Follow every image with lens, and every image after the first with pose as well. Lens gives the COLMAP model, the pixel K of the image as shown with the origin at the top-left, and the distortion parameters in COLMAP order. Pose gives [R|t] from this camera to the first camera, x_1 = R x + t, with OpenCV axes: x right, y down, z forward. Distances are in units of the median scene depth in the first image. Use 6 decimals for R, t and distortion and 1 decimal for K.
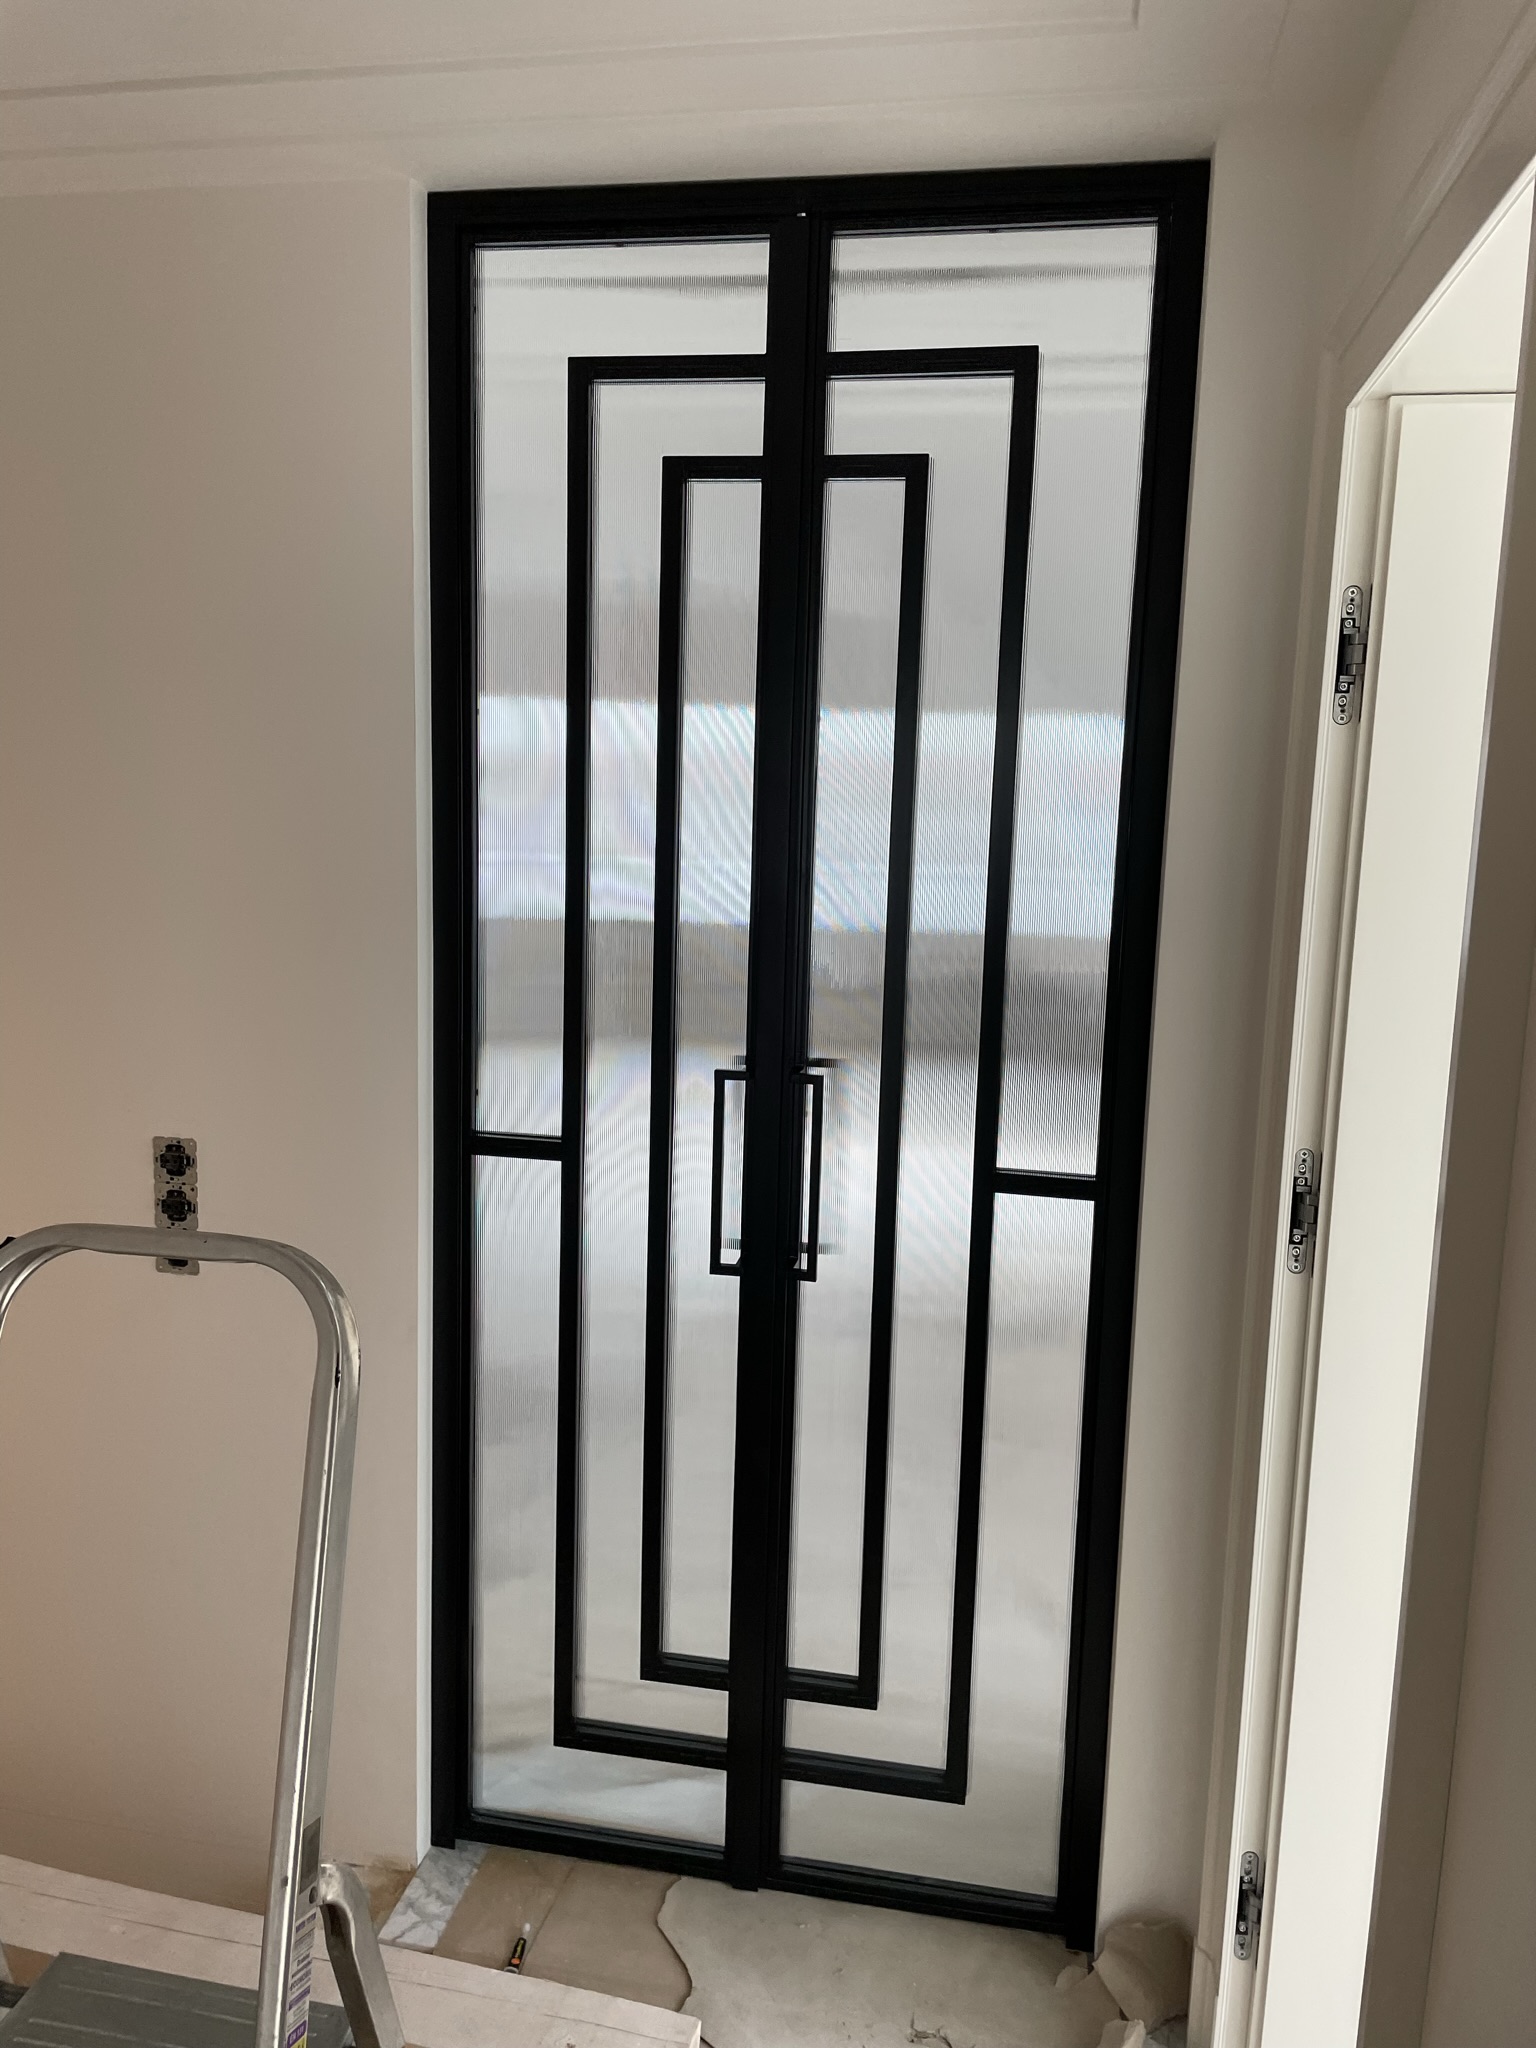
lens RADIAL K [[1543.4, 0, 755.8], [0, 1543.4, 1022.6], [0, 0, 1]] dist [0.066161, -0.087481]
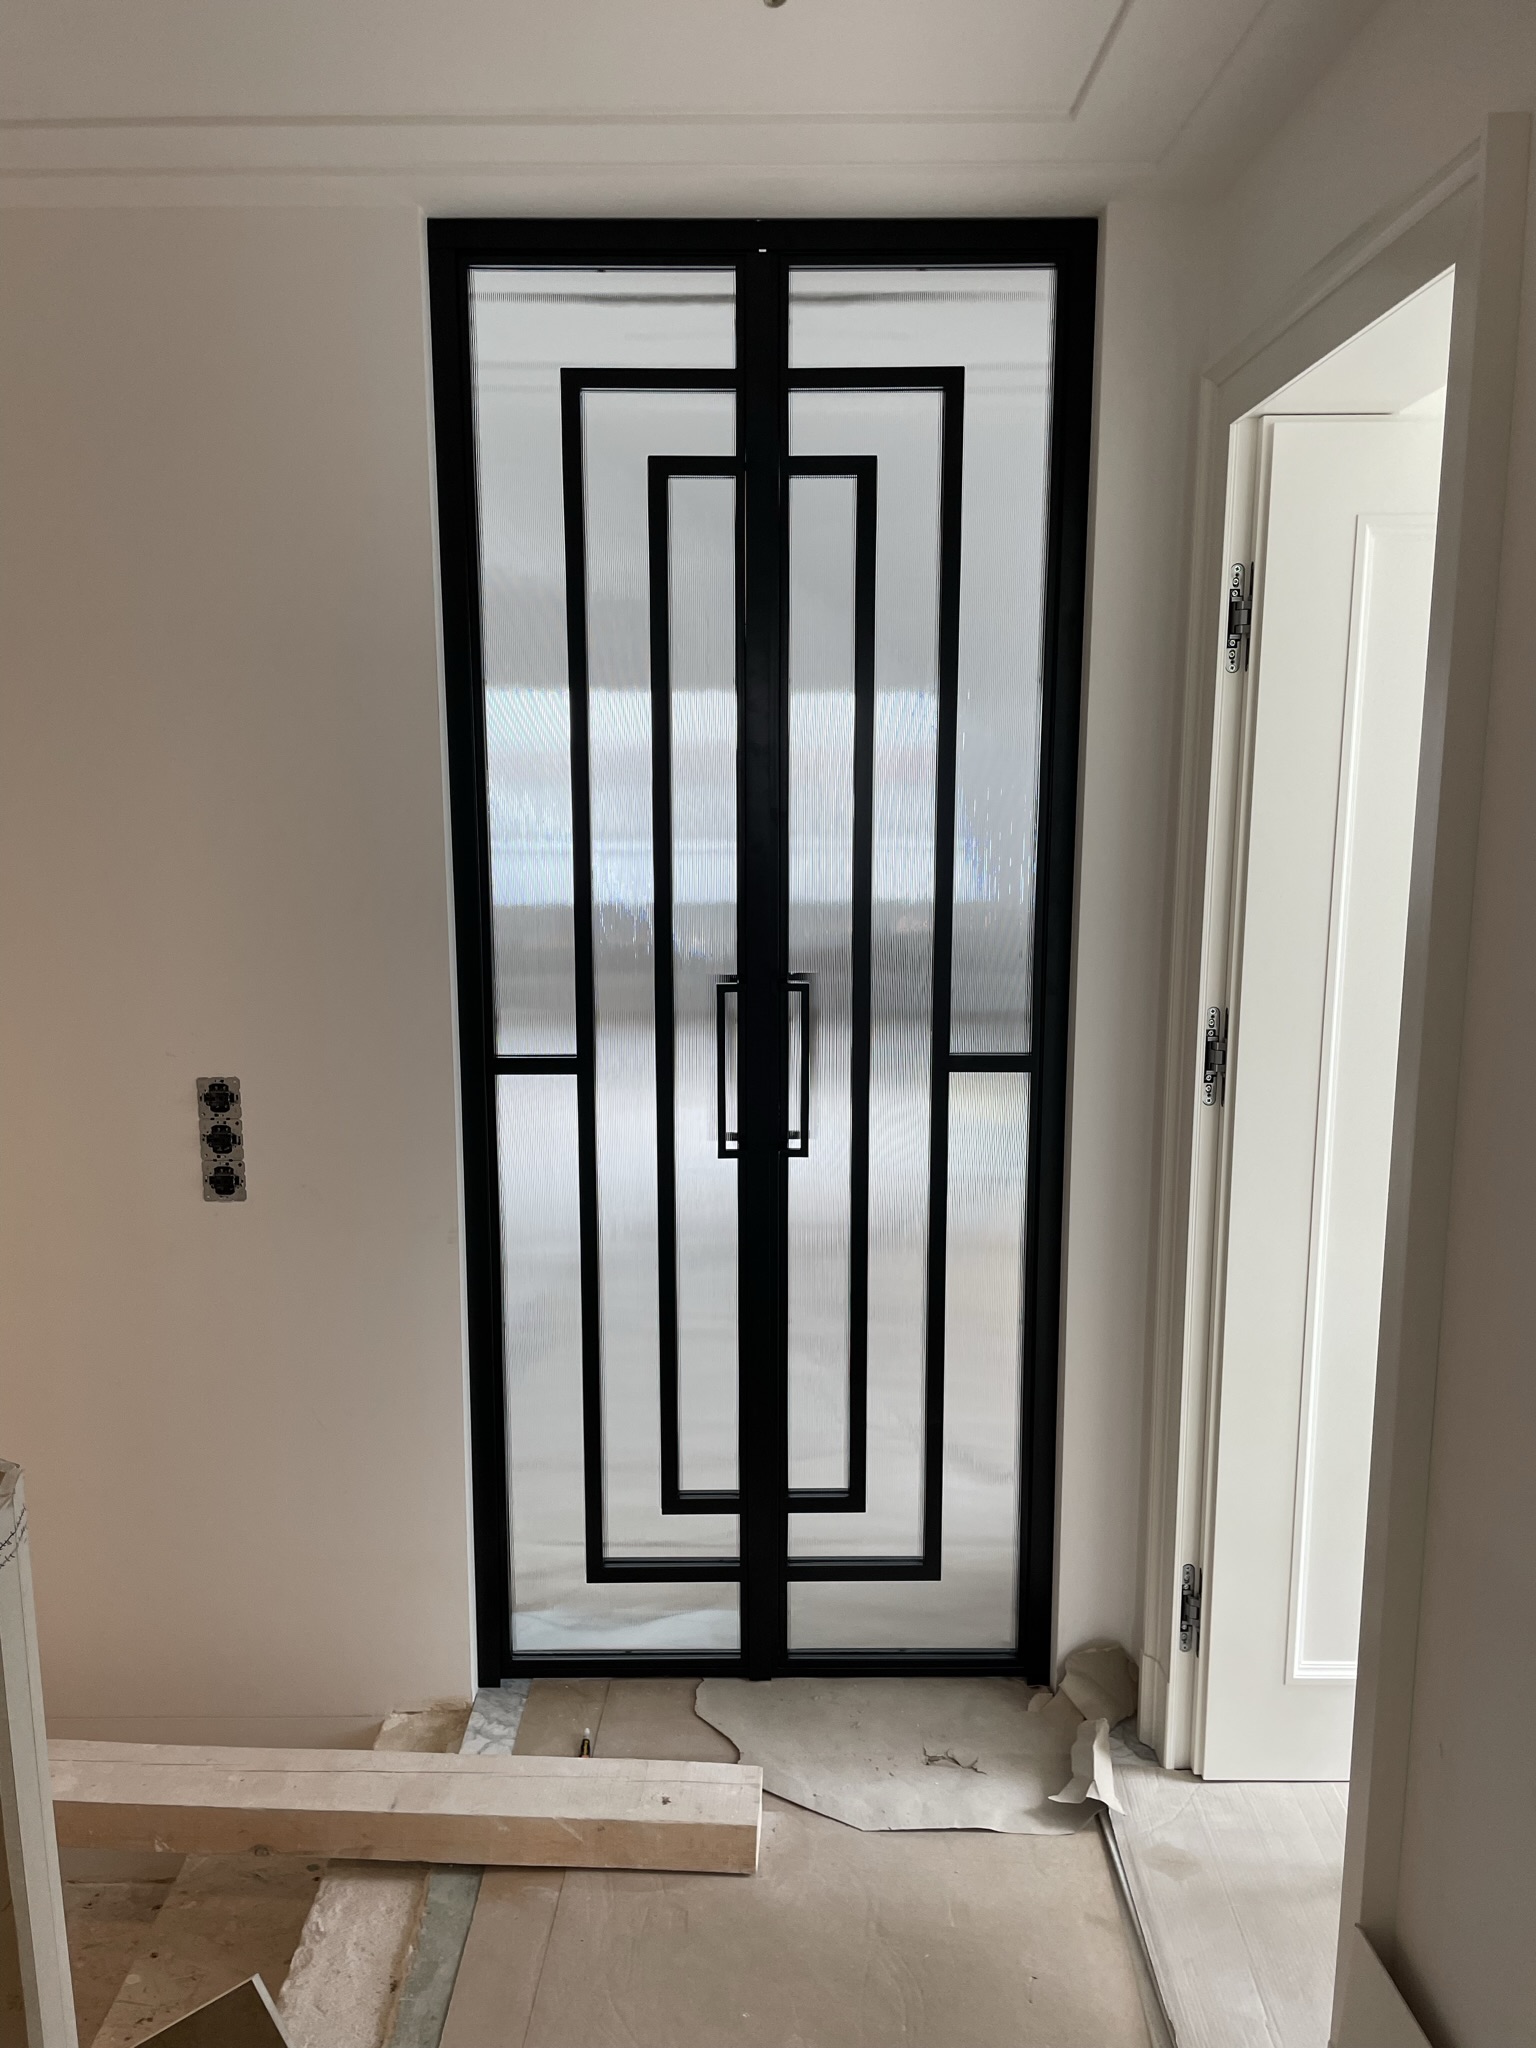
lens RADIAL K [[1543.4, 0, 773.1], [0, 1543.4, 1038.8], [0, 0, 1]] dist [0.066161, -0.087481]
pose [[0.981786, -0.064215, 0.178810, -0.194042], [0.058538, 0.997605, 0.036850, 0.030945], [-0.180748, -0.025712, 0.983193, -0.160885]]
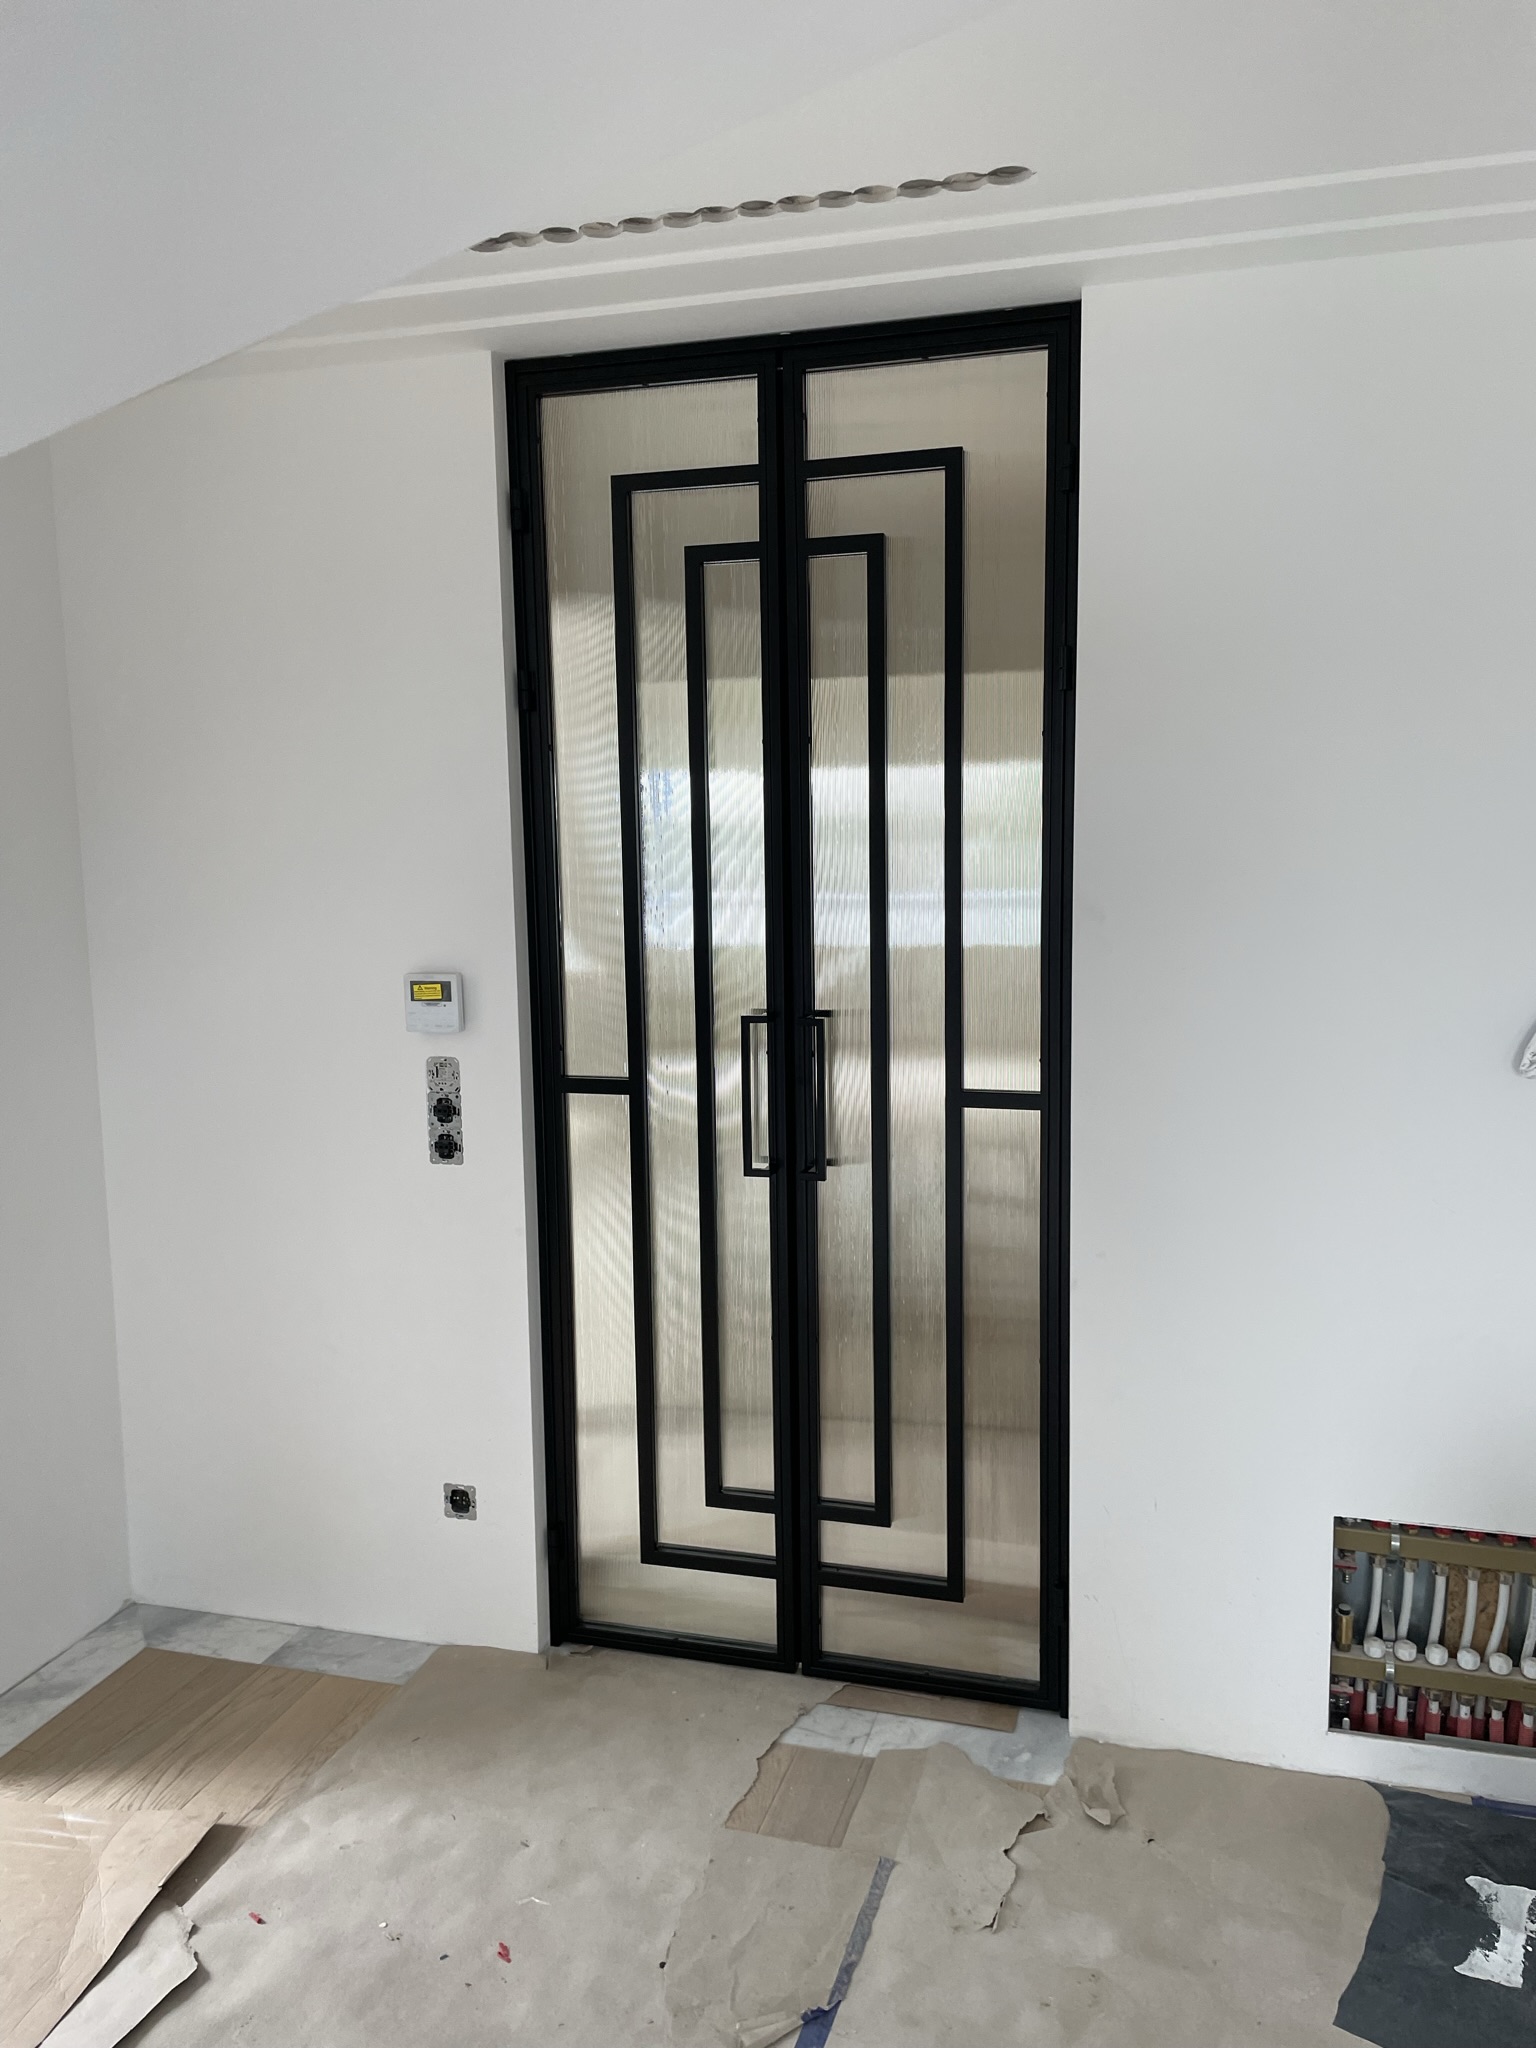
lens RADIAL K [[1543.4, 0, 760.0], [0, 1543.4, 1035.3], [0, 0, 1]] dist [0.066161, -0.087481]
pose [[0.994487, -0.028941, -0.100789, 0.117290], [0.027581, 0.999509, -0.014861, 0.065005], [0.101170, 0.011999, 0.994797, -0.273914]]
